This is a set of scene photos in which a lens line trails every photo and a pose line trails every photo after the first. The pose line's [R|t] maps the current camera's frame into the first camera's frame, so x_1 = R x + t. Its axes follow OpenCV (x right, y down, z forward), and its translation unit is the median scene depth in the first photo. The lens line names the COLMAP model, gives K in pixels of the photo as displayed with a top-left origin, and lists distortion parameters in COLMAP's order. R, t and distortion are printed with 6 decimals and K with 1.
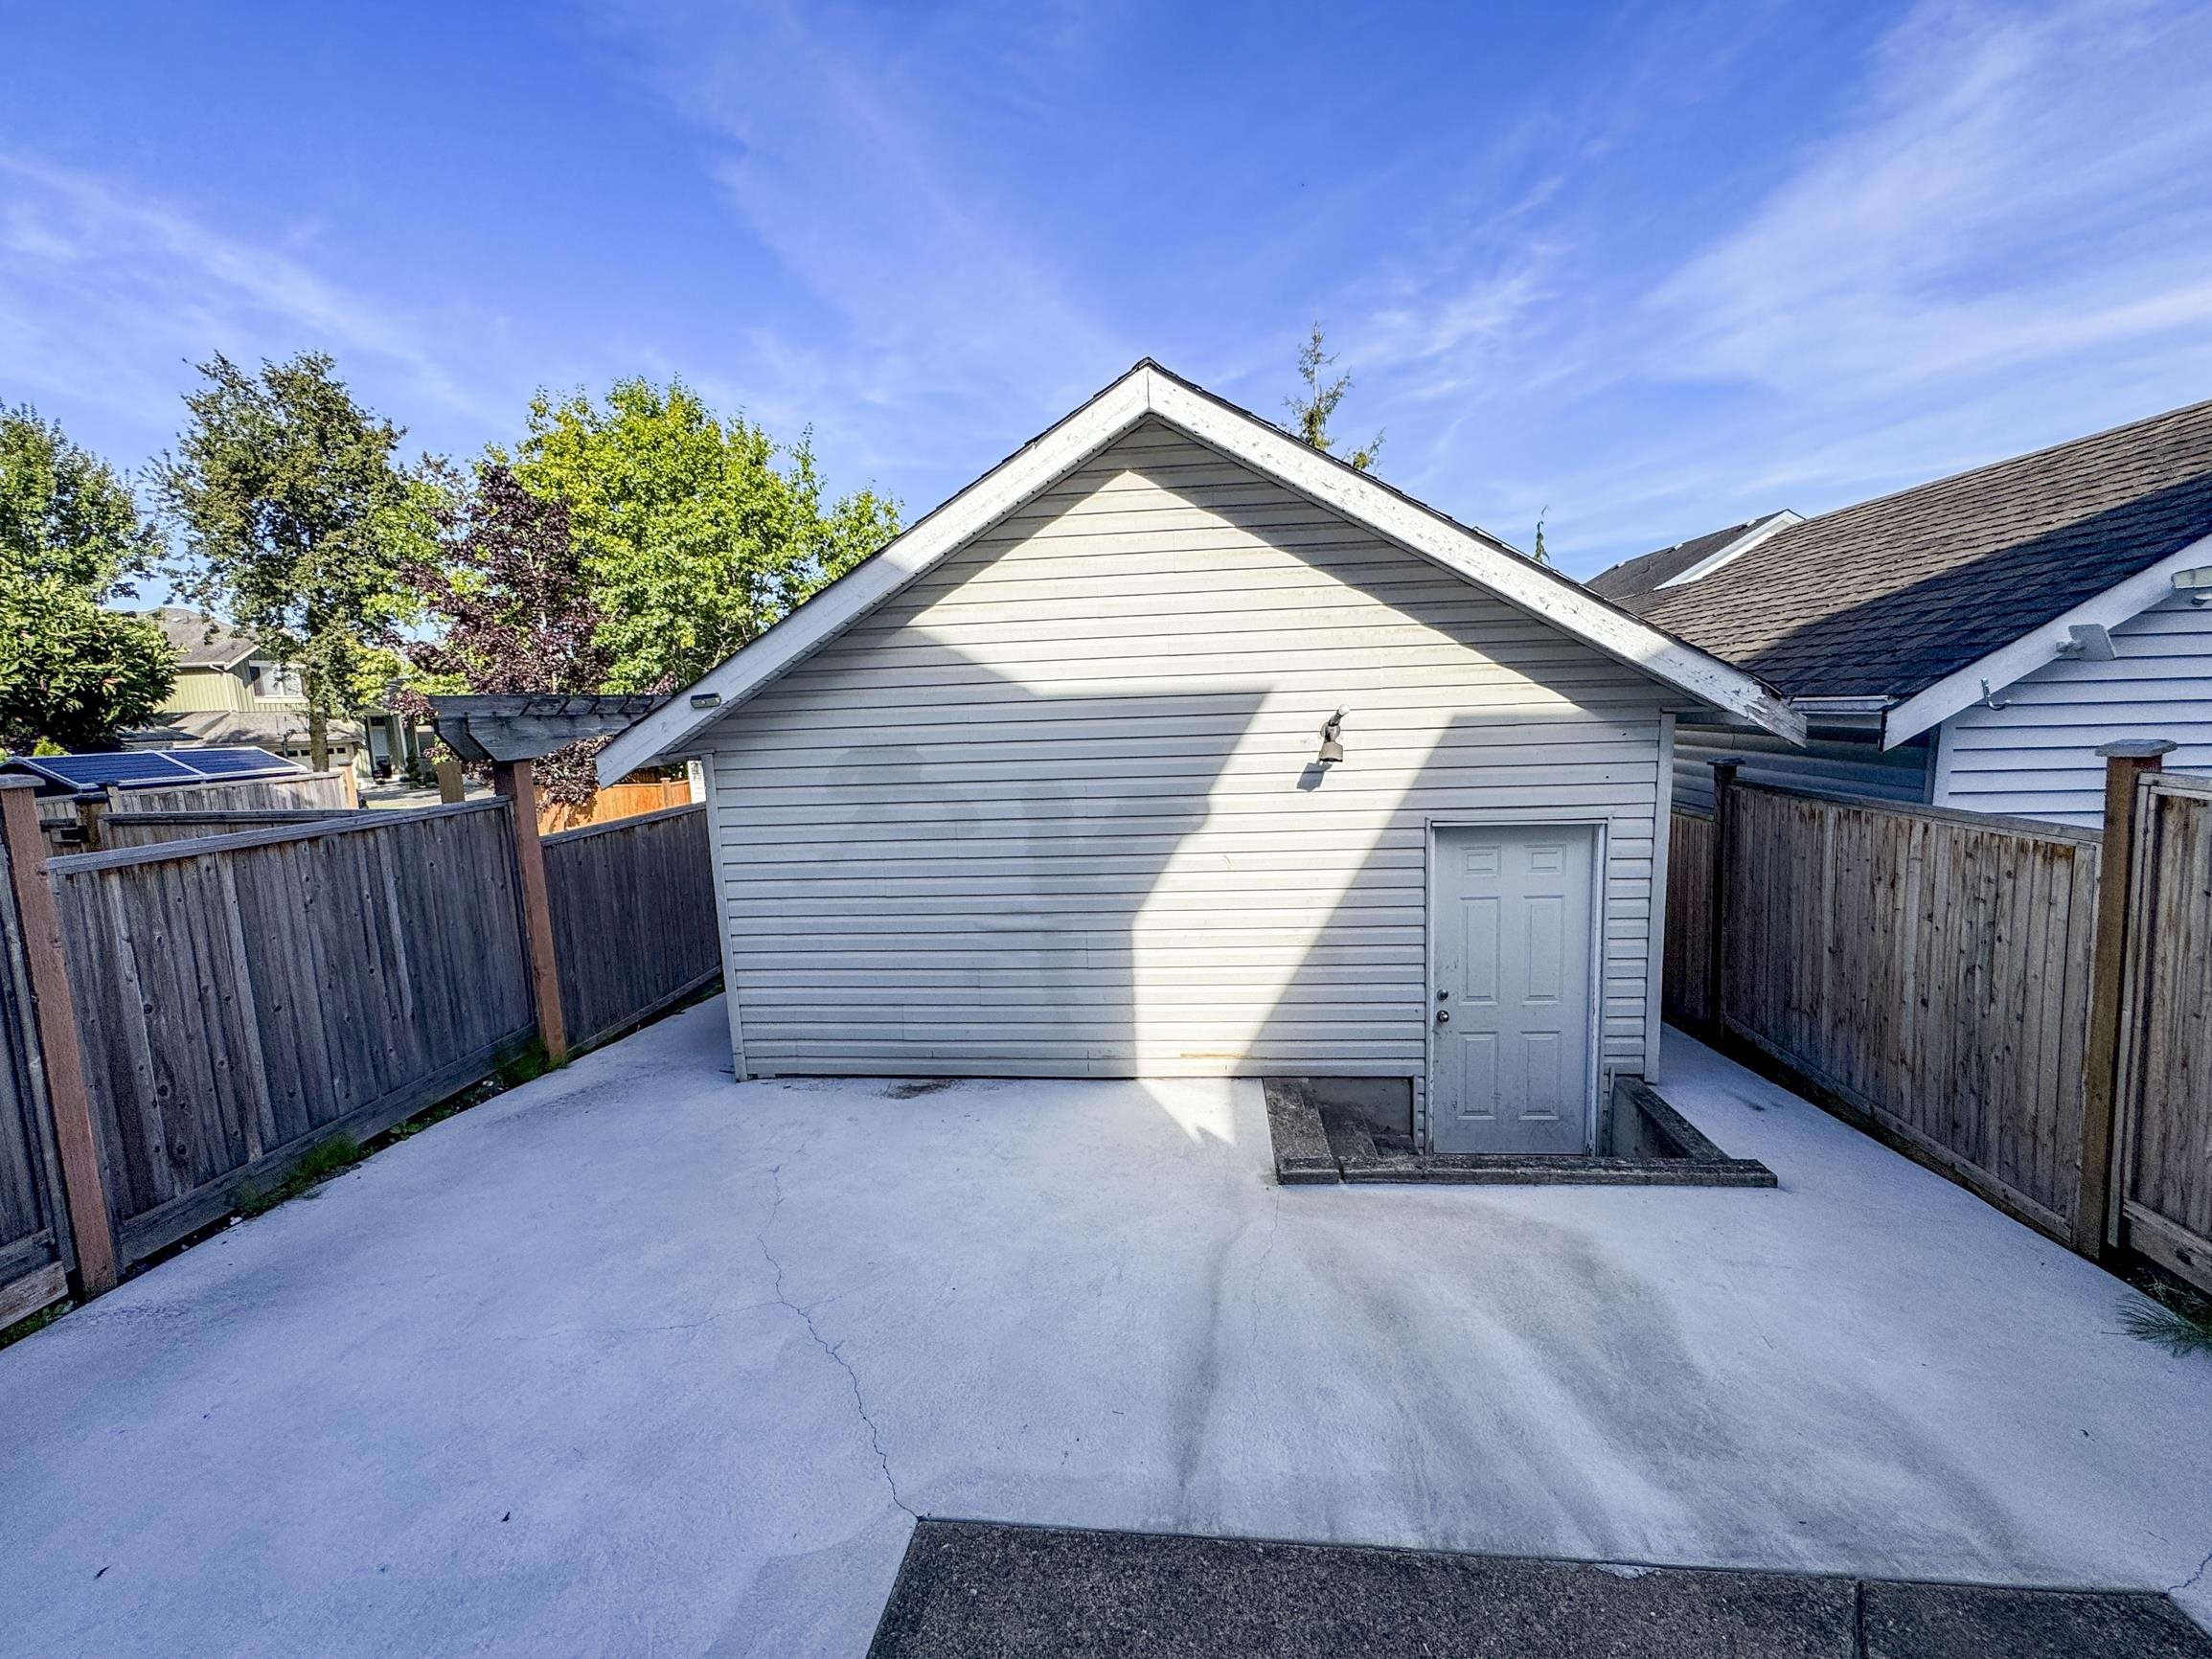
lens RADIAL K [[900.6, 0, 1105.0], [0, 900.6, 790.0], [0, 0, 1]] dist [-0.000959, -0.000029]
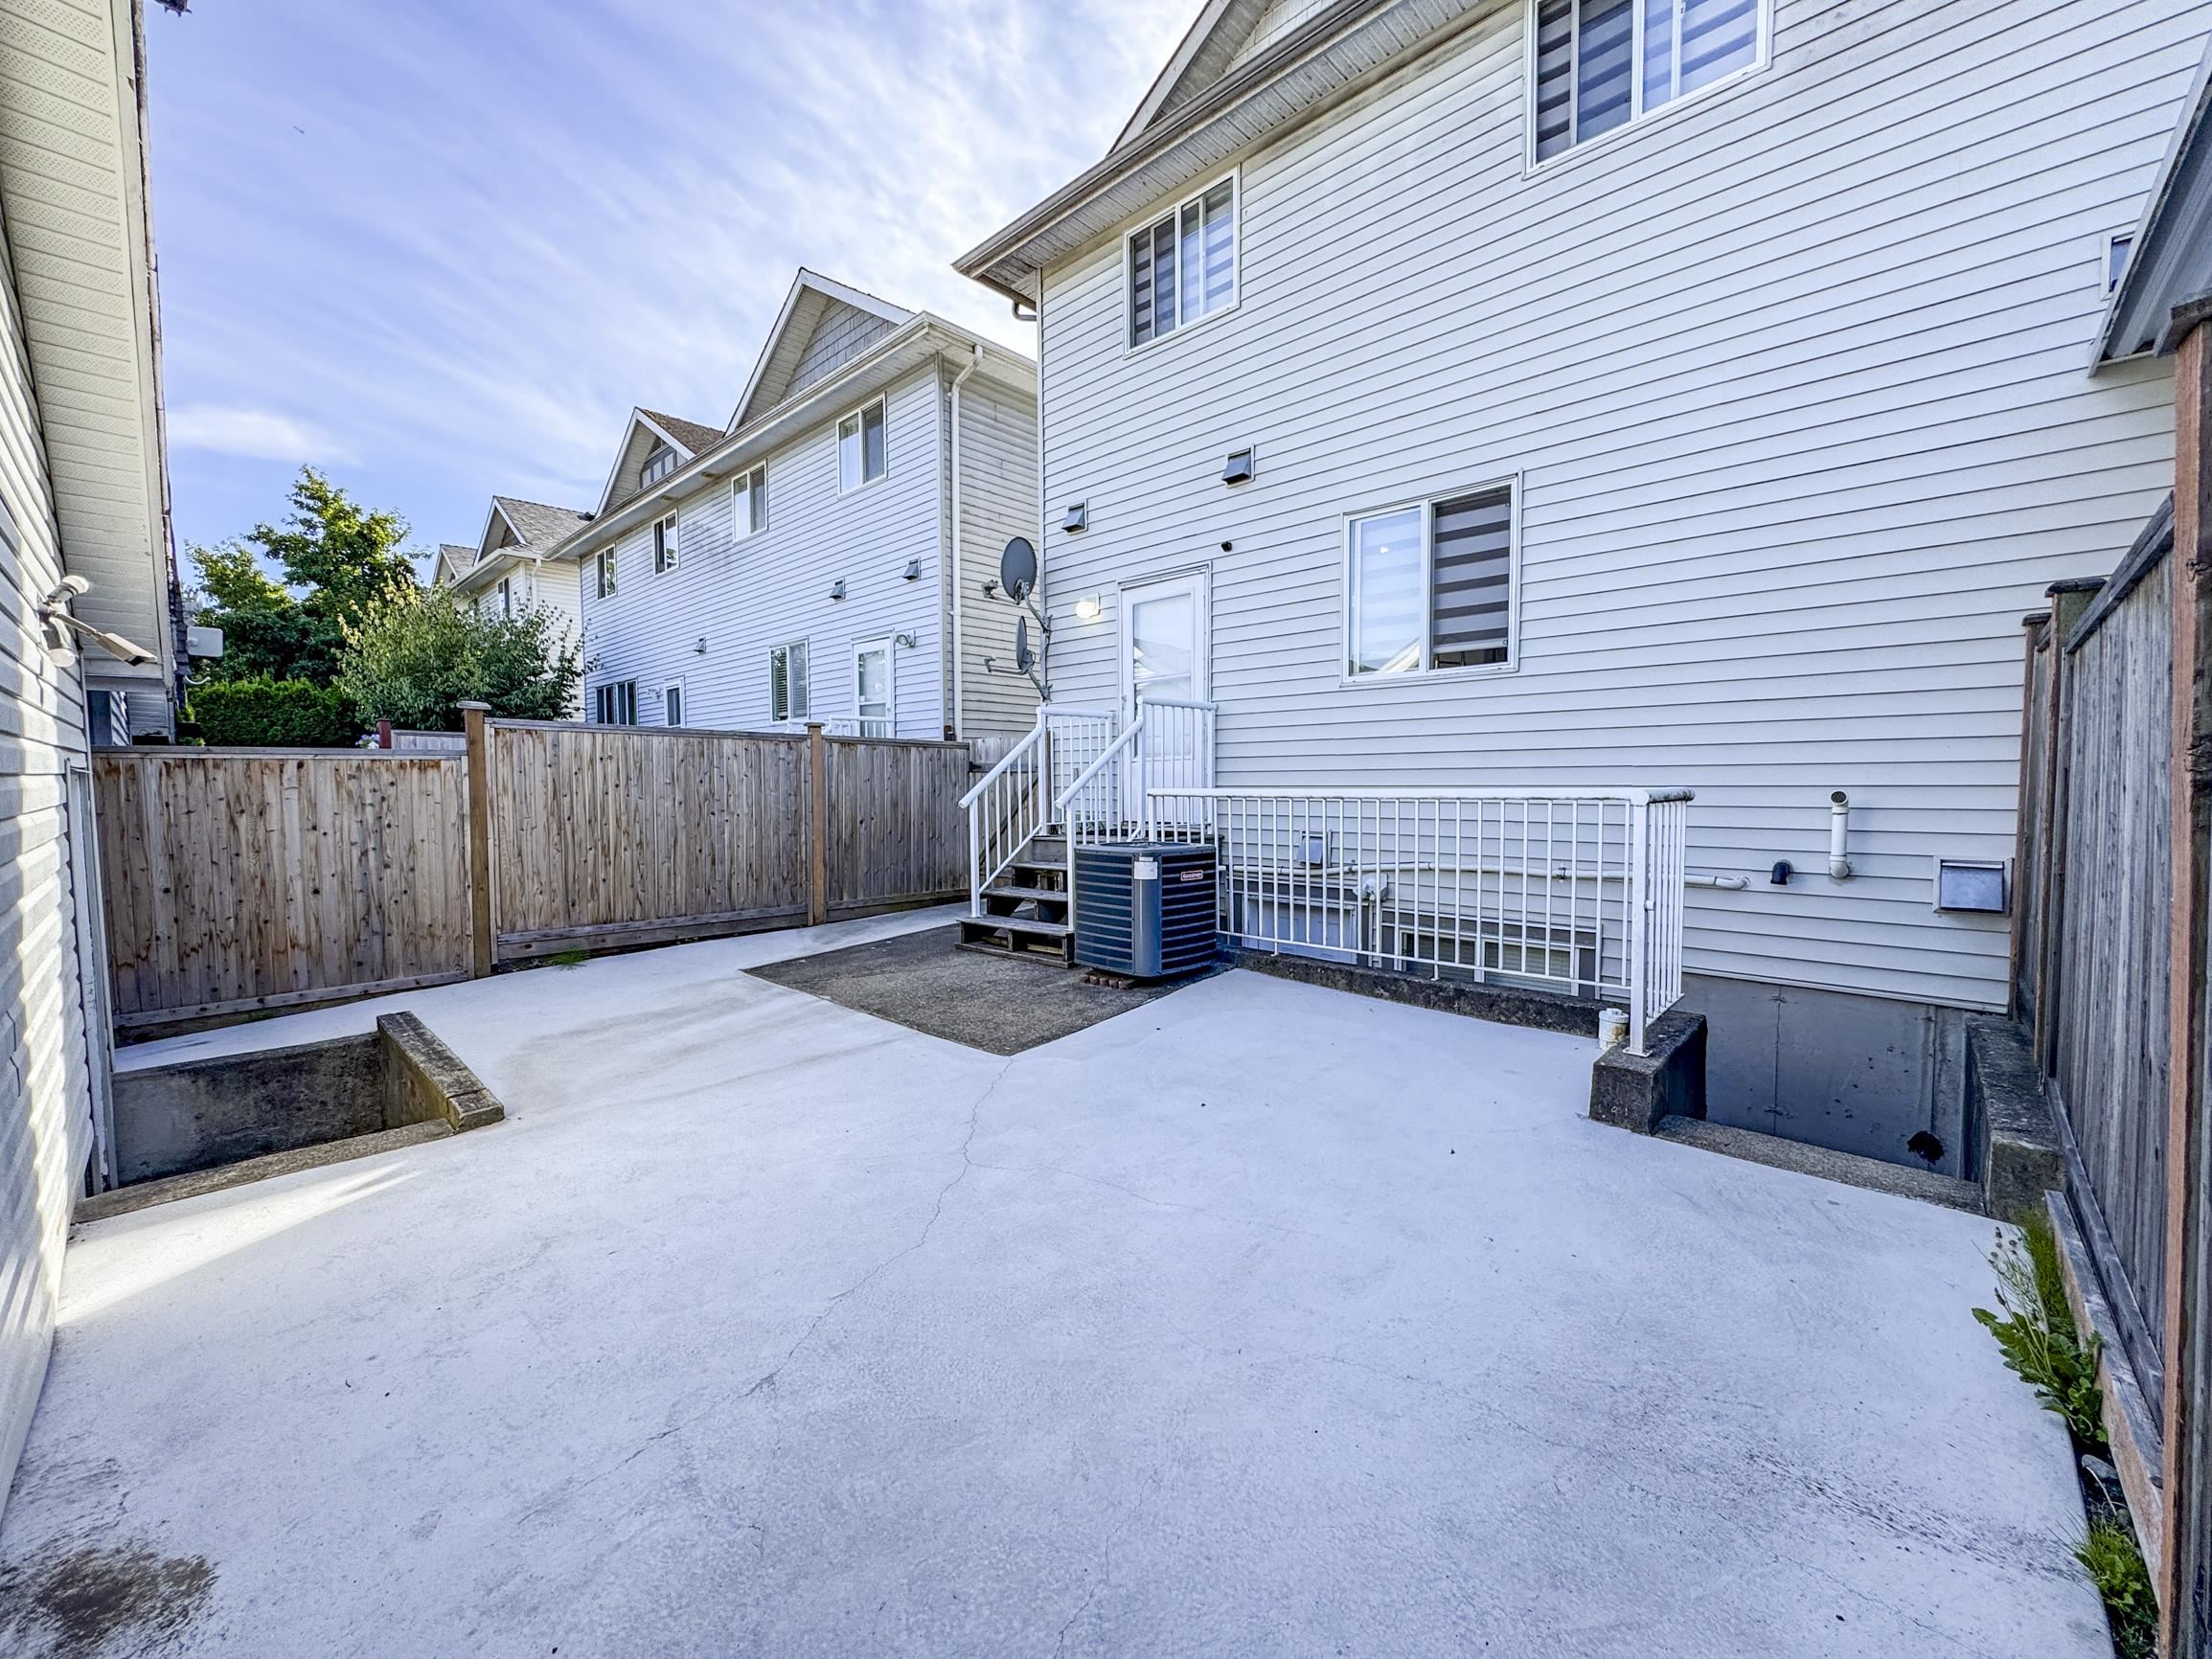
lens RADIAL K [[863.4, 0, 1091.4], [0, 863.4, 833.4], [0, 0, 1]] dist [-0.000330, -0.000087]
pose [[-0.782882, -0.005817, 0.622143, -0.902719], [0.086846, 0.989145, 0.118532, 0.102471], [-0.616080, 0.146827, -0.773878, 1.380363]]
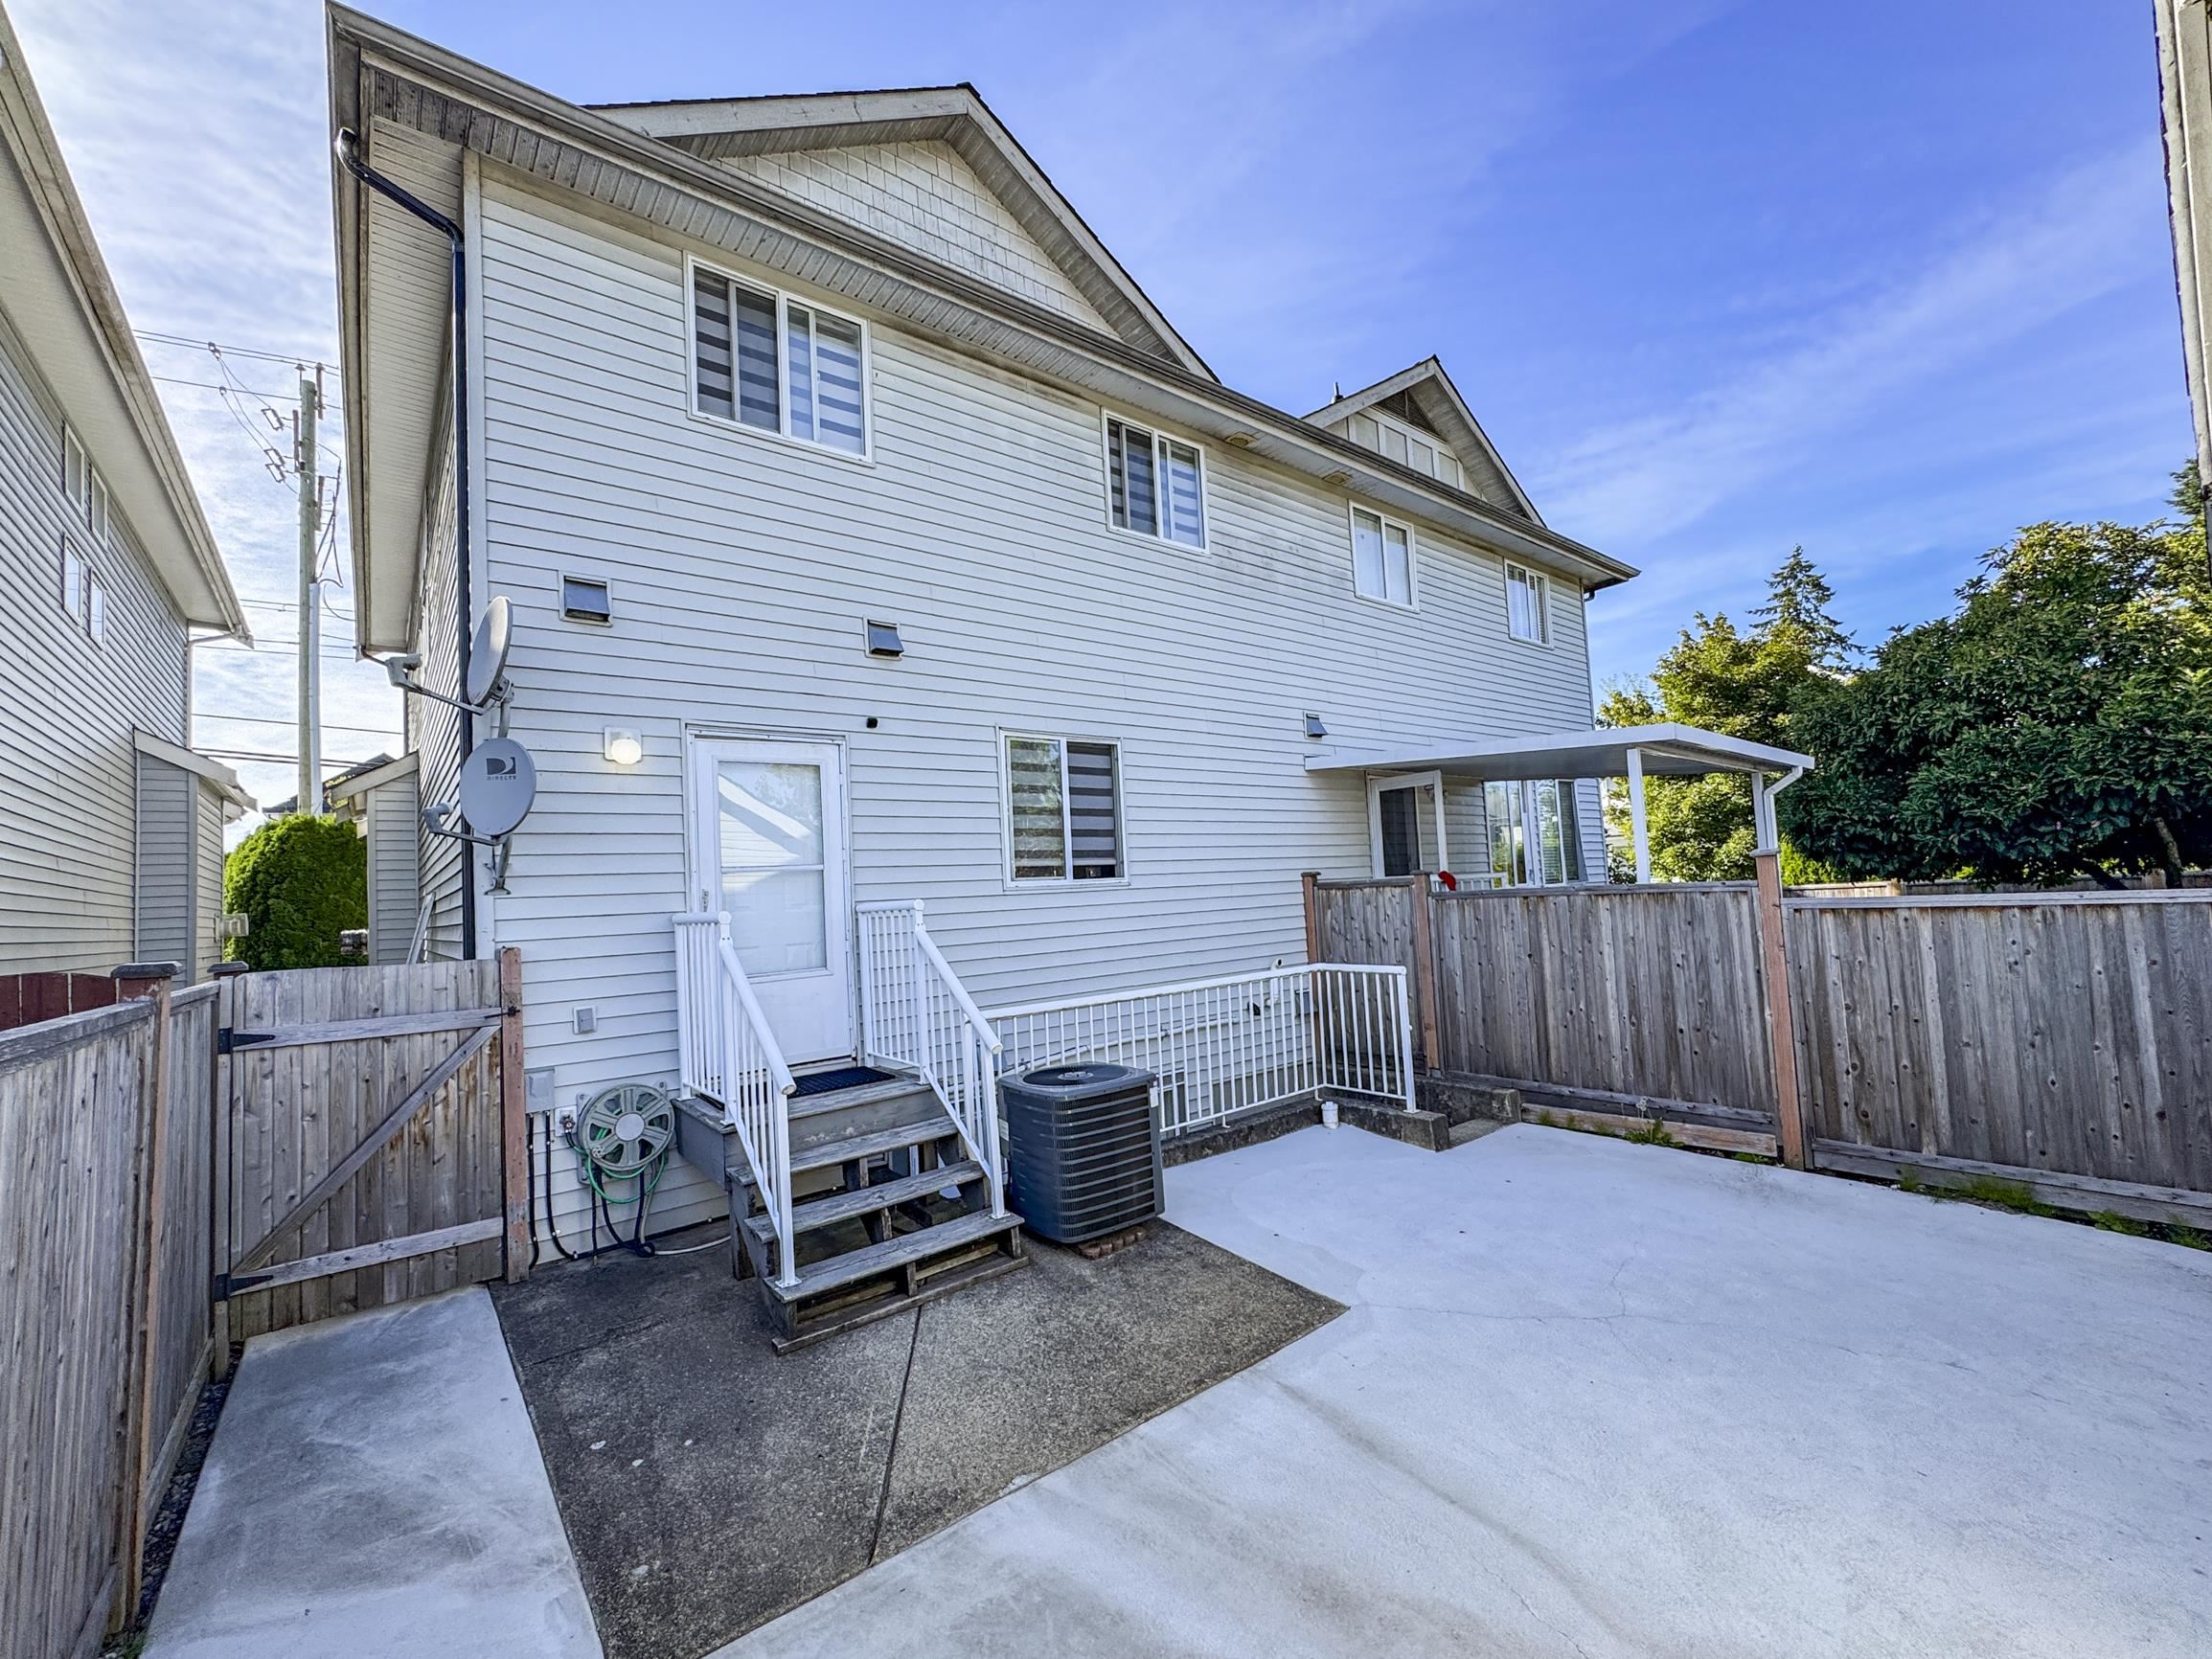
lens RADIAL K [[922.3, 0, 1099.8], [0, 922.3, 856.9], [0, 0, 1]] dist [-0.000873, -0.000184]
pose [[-0.719620, 0.037978, -0.693329, 0.826019], [0.009496, 0.998948, 0.044863, -0.079057], [0.694303, 0.025700, -0.719224, 1.197239]]
